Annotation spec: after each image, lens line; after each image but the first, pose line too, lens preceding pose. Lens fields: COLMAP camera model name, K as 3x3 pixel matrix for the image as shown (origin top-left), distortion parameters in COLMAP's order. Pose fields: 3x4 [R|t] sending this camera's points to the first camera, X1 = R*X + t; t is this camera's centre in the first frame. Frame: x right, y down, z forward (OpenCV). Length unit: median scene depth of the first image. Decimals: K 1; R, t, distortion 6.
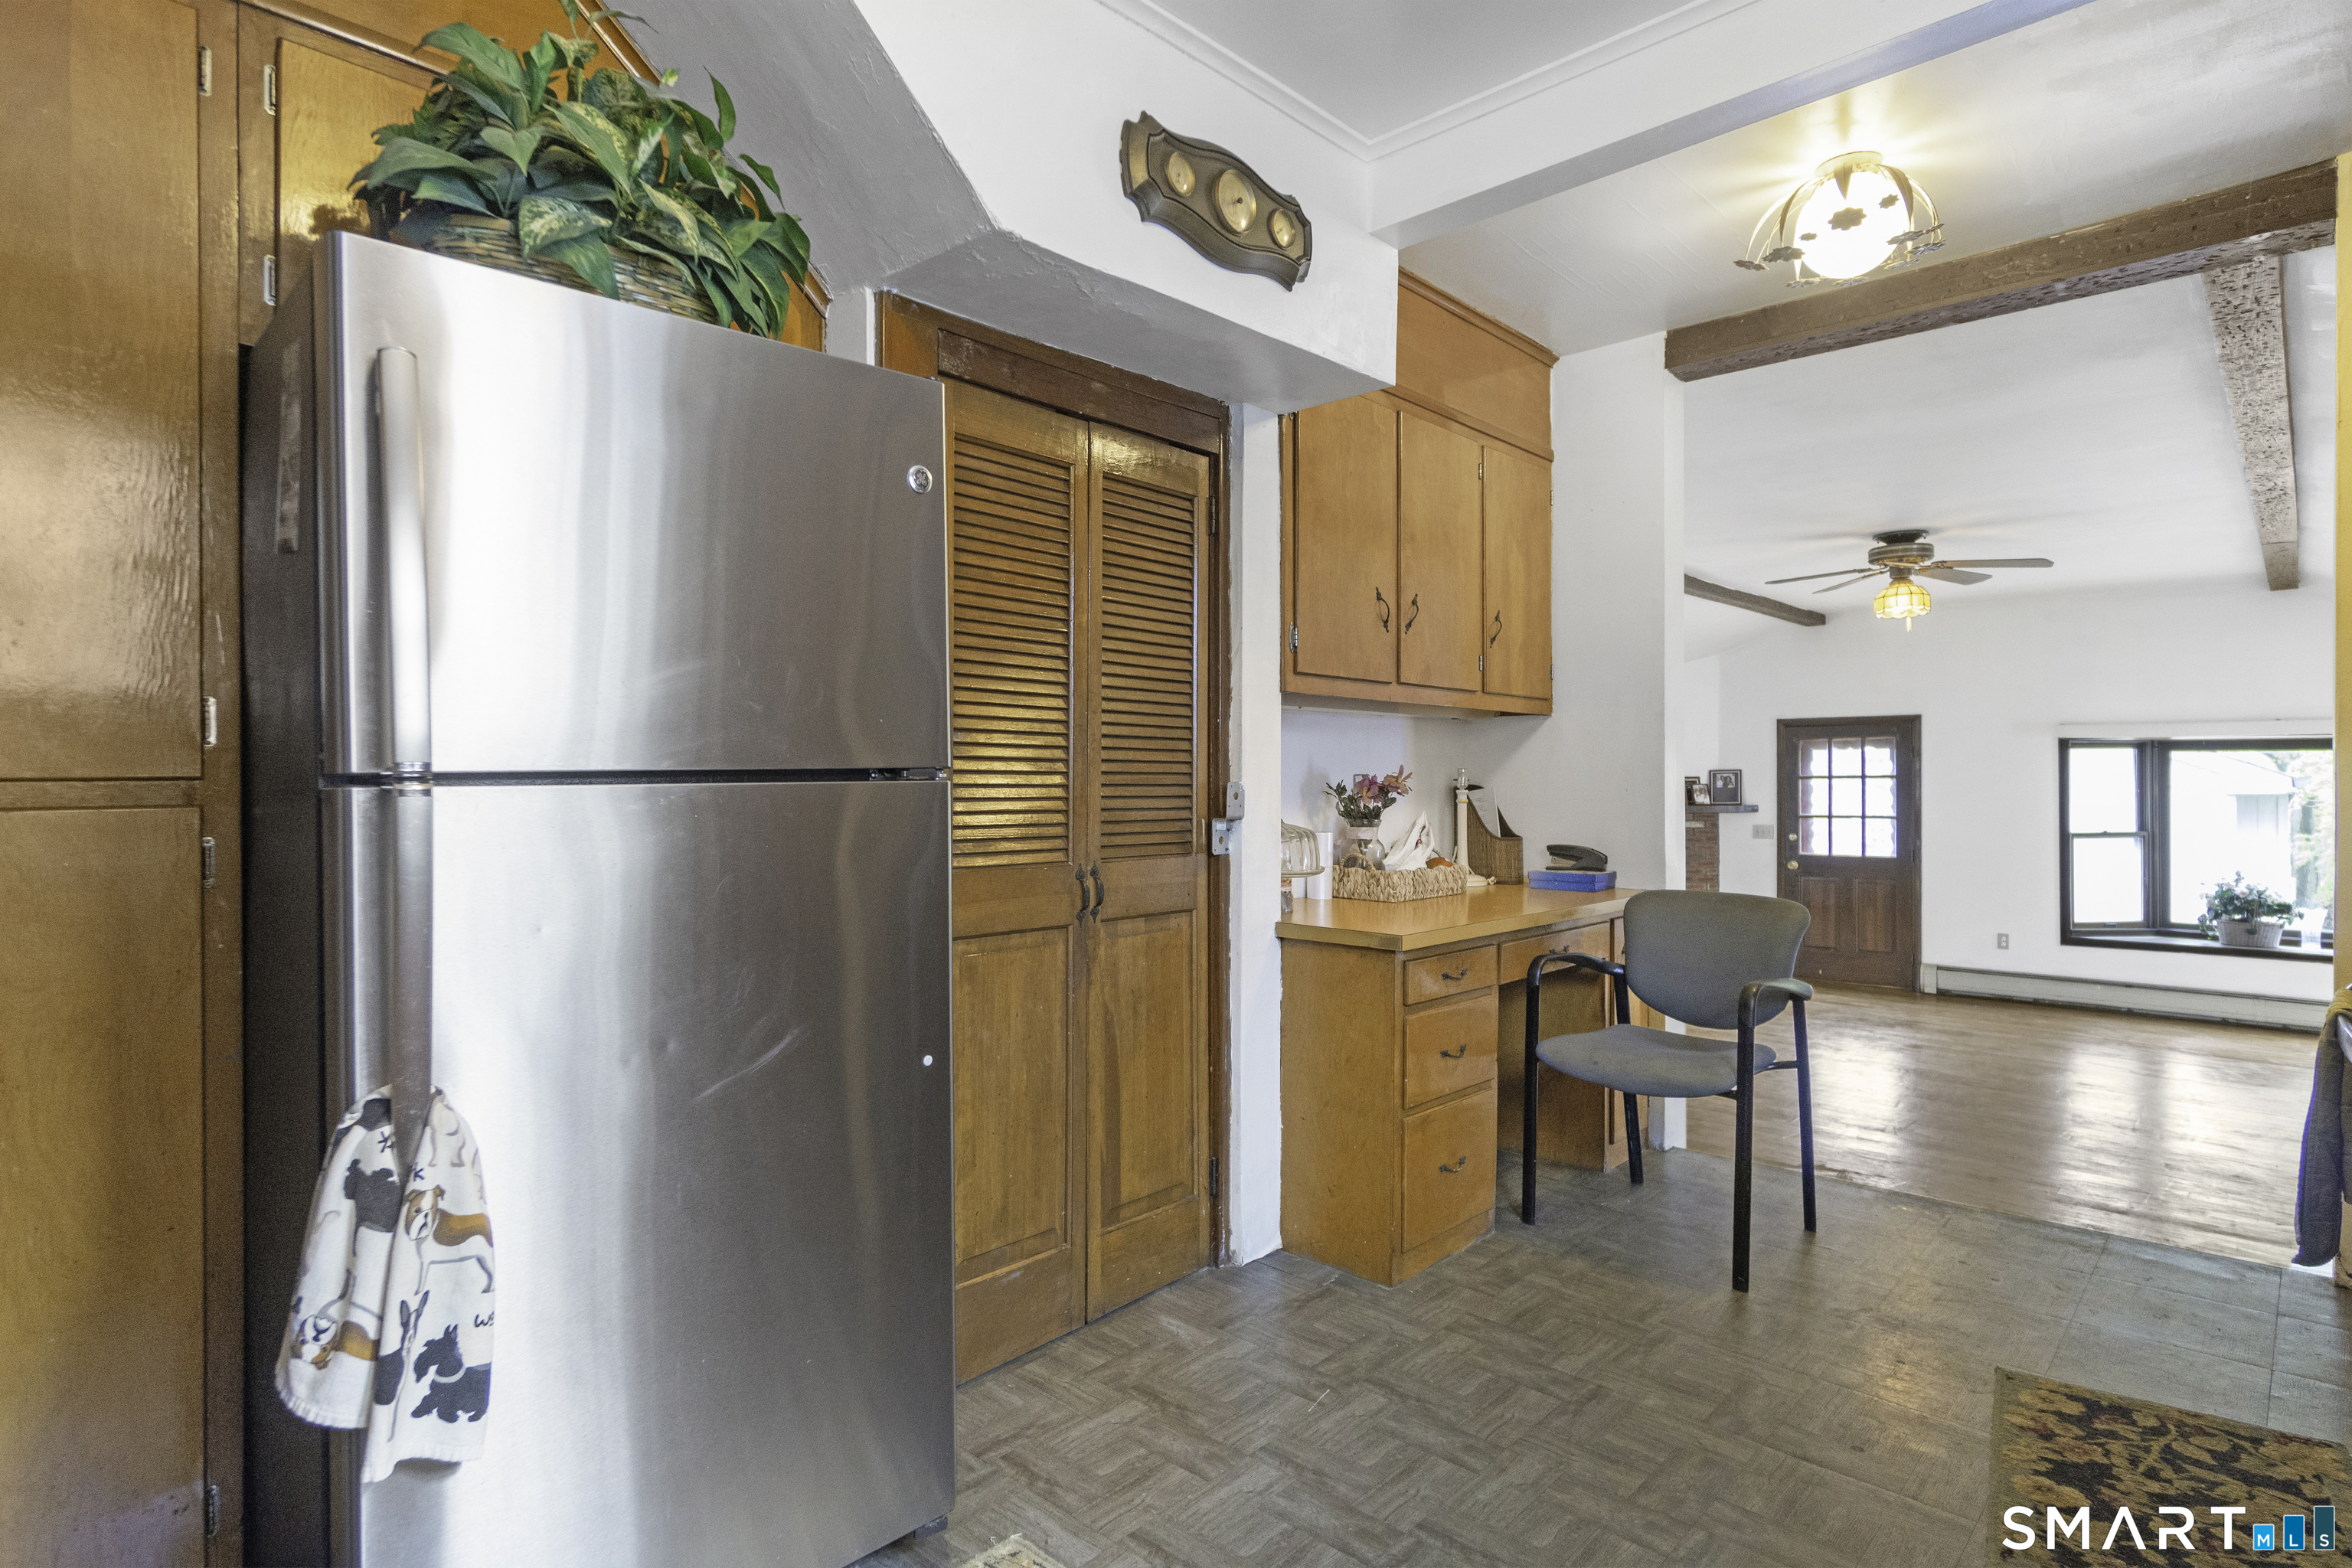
lens RADIAL K [[1237.8, 0, 1176.0], [0, 1237.8, 784.0], [0, 0, 1]] dist [-0.001263, 0.000197]
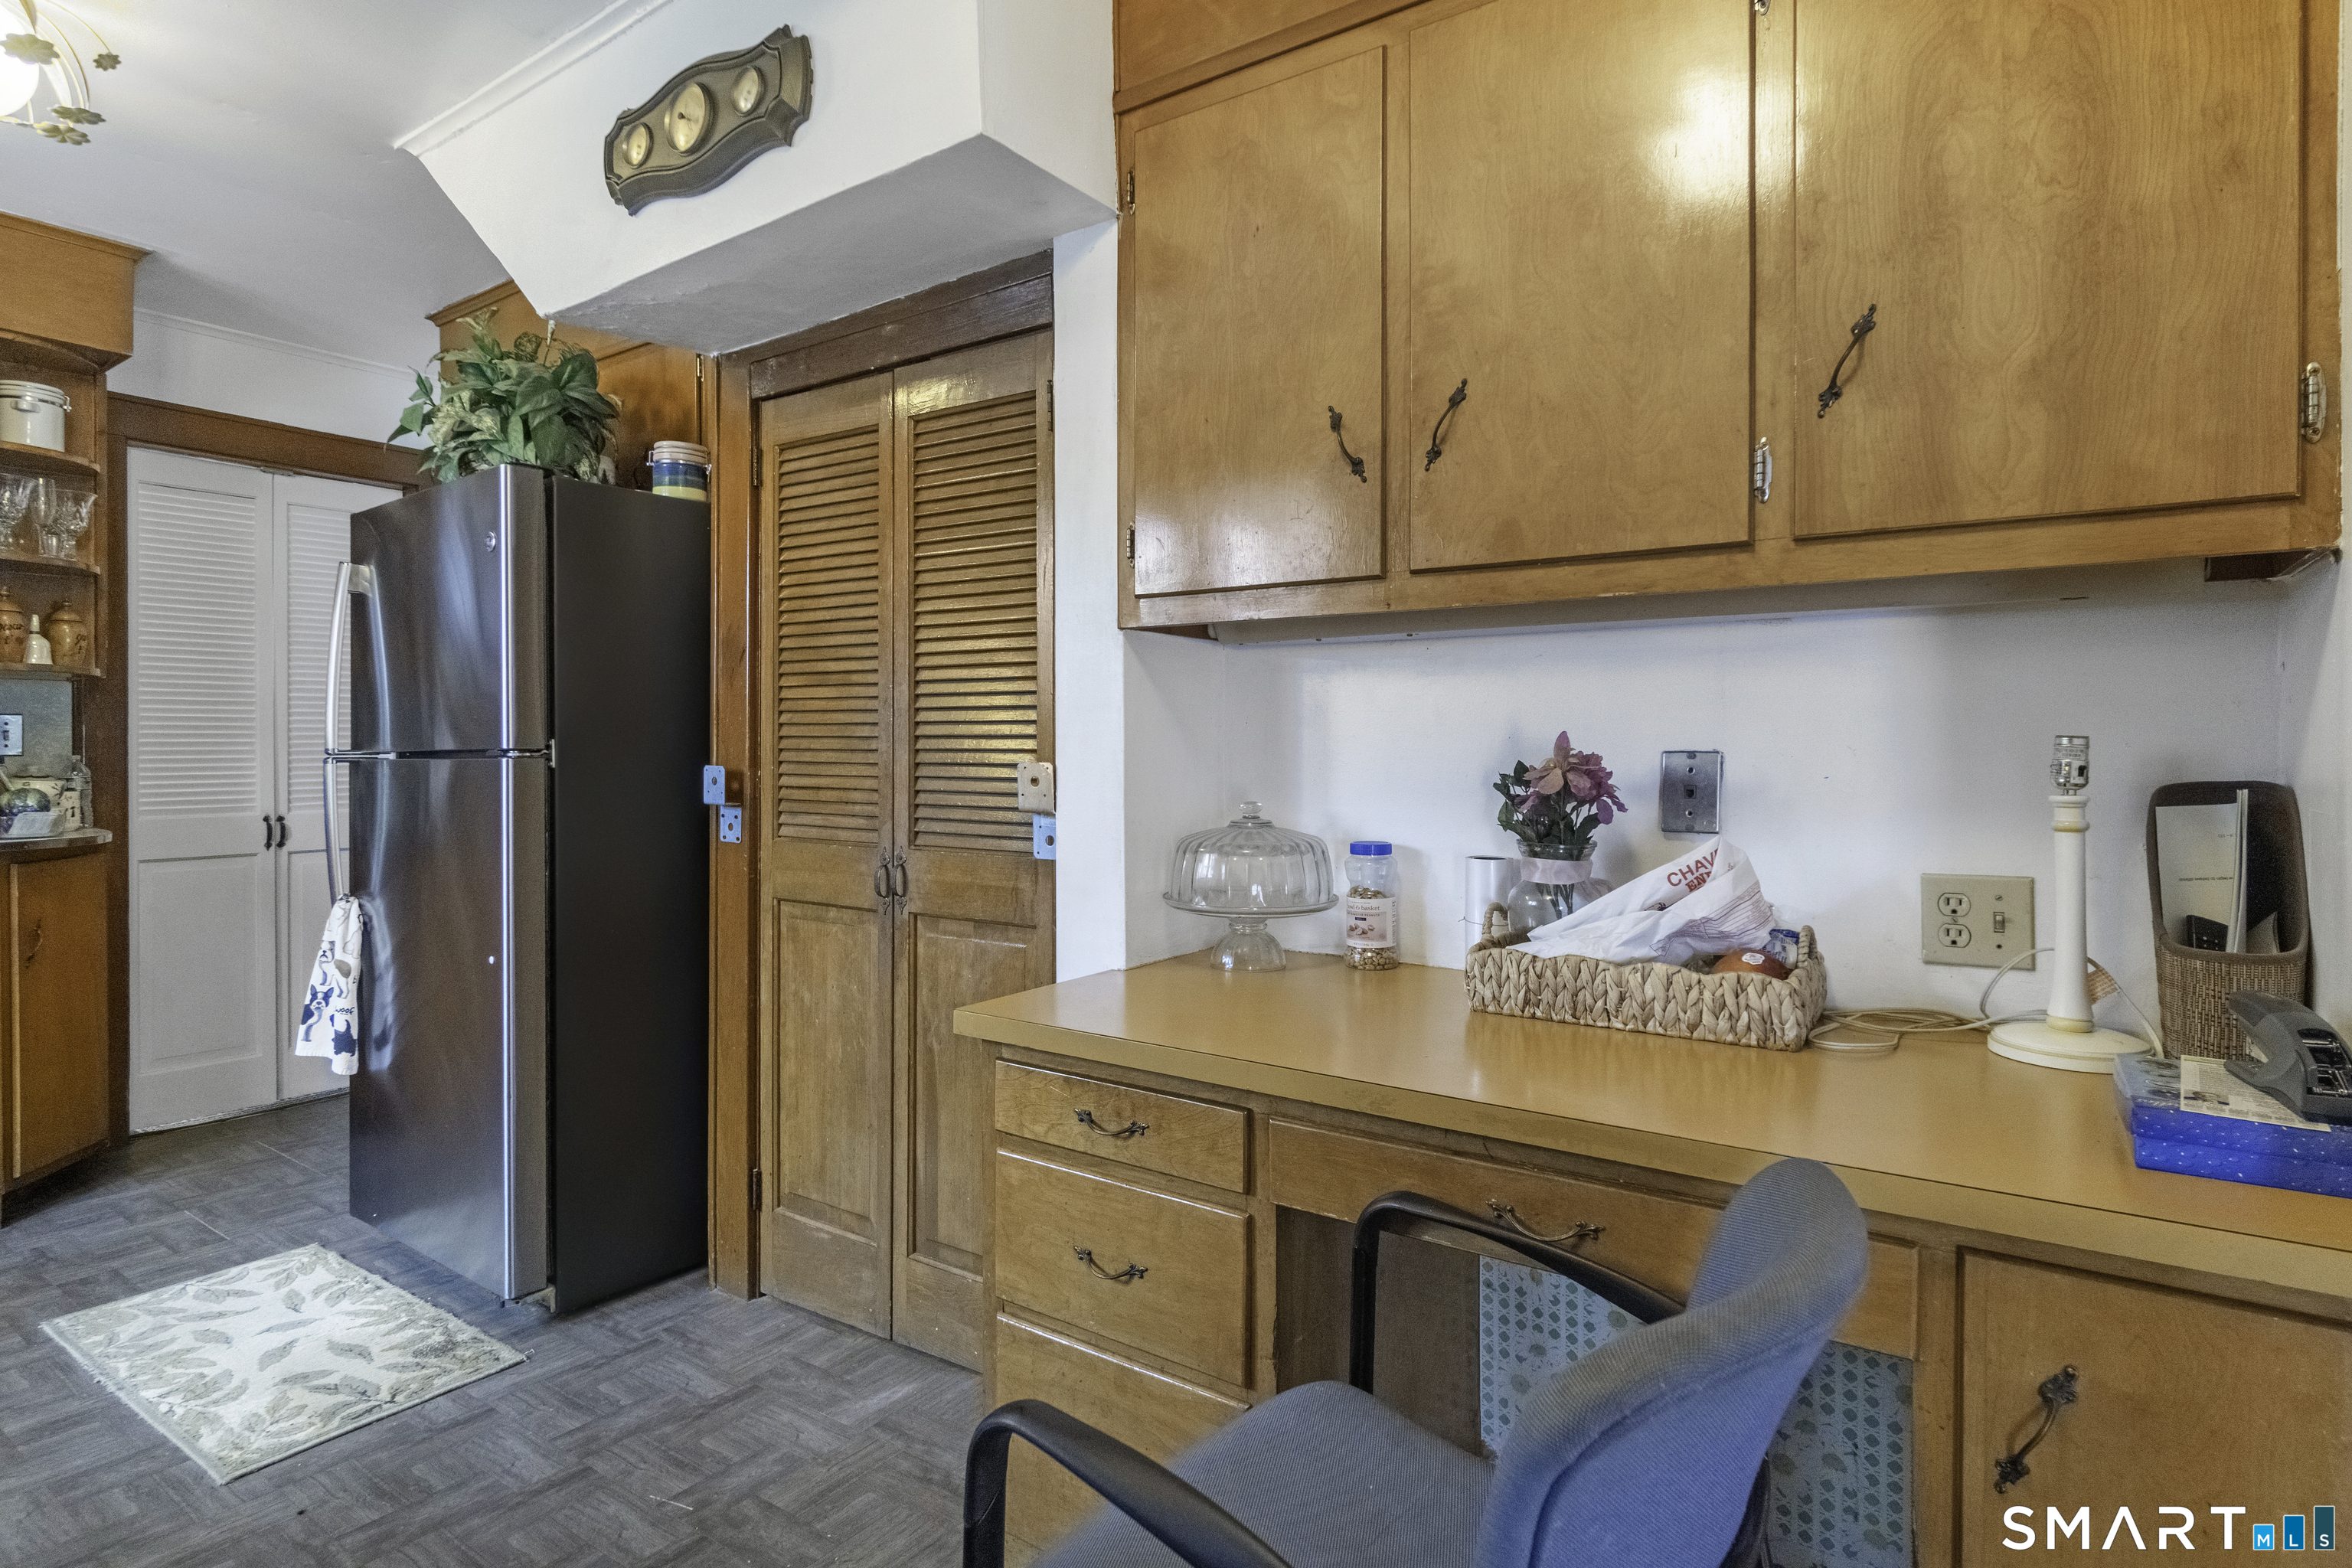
lens RADIAL K [[1206.9, 0, 1137.2], [0, 1206.9, 756.8], [0, 0, 1]] dist [0.003368, -0.000388]
pose [[0.123009, 0.010991, -0.992345, 0.879222], [-0.002374, 0.999939, 0.010781, -0.015030], [0.992403, 0.001030, 0.123028, 1.108301]]
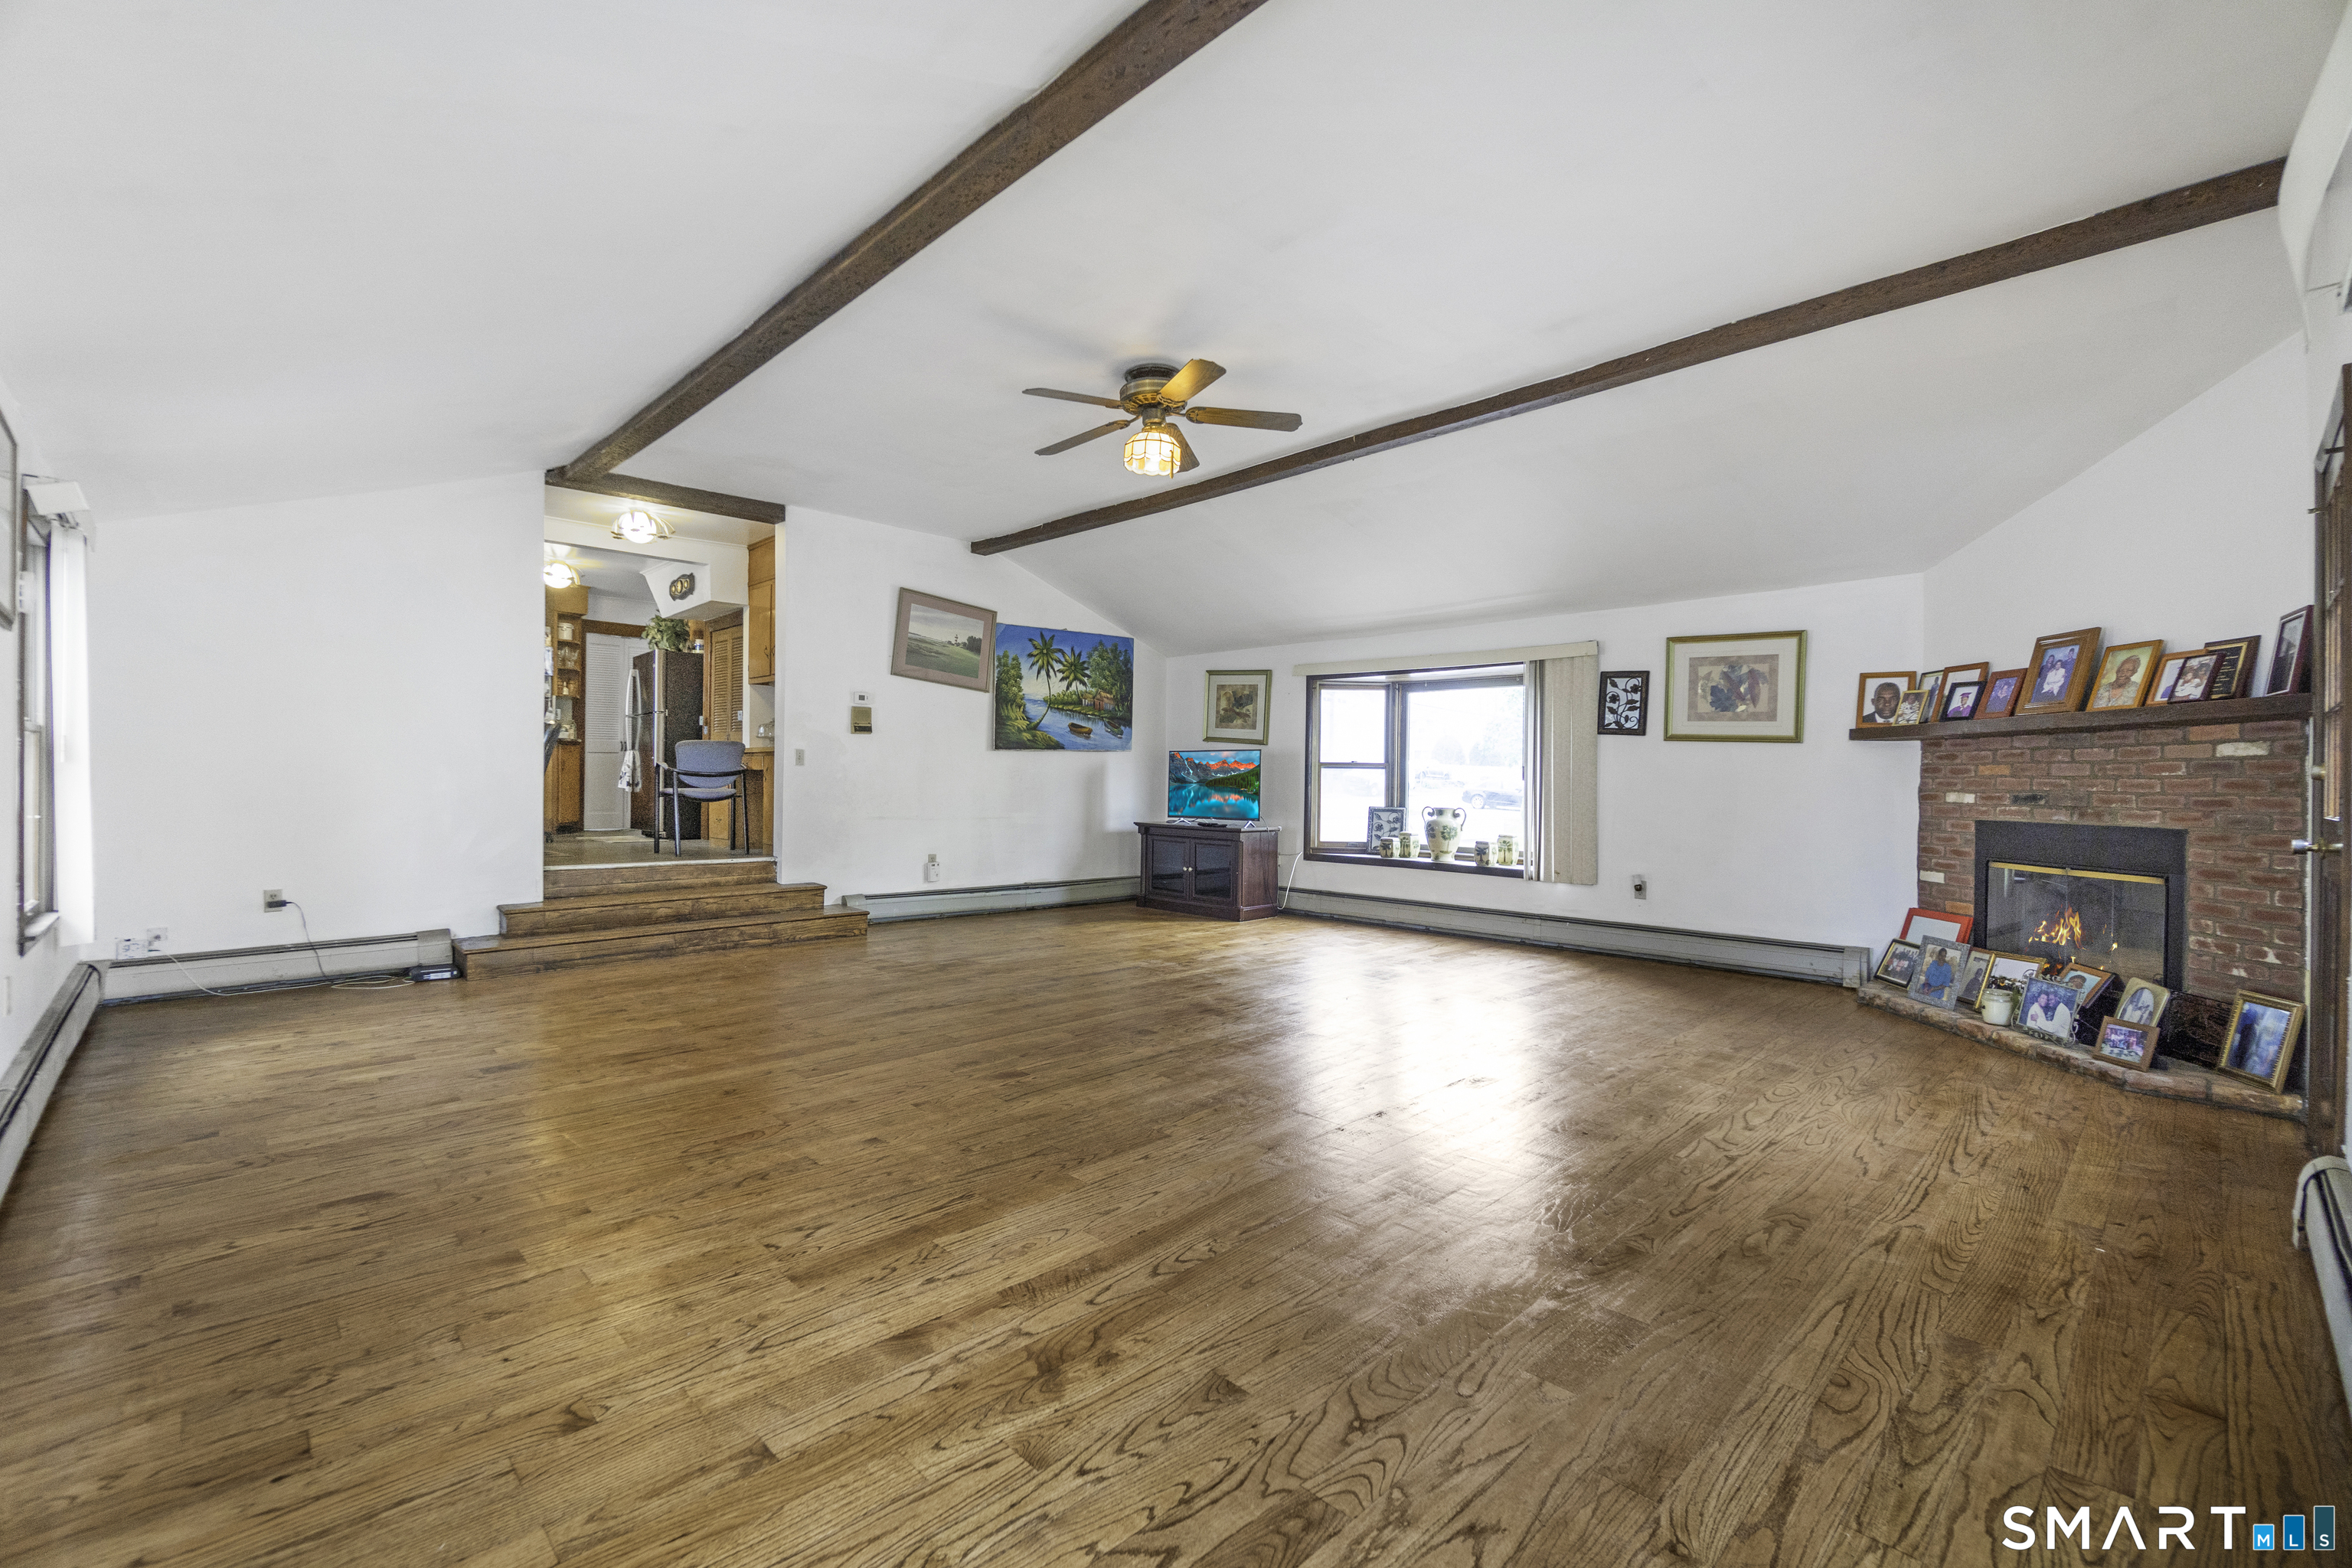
lens RADIAL K [[989.3, 0, 1139.8], [0, 989.3, 779.5], [0, 0, 1]] dist [-0.000802, -0.000011]
pose [[-0.070148, 0.003521, -0.997530, 3.439239], [-0.014396, 0.999886, 0.004542, 0.206820], [0.997433, 0.014679, -0.070090, 2.812430]]
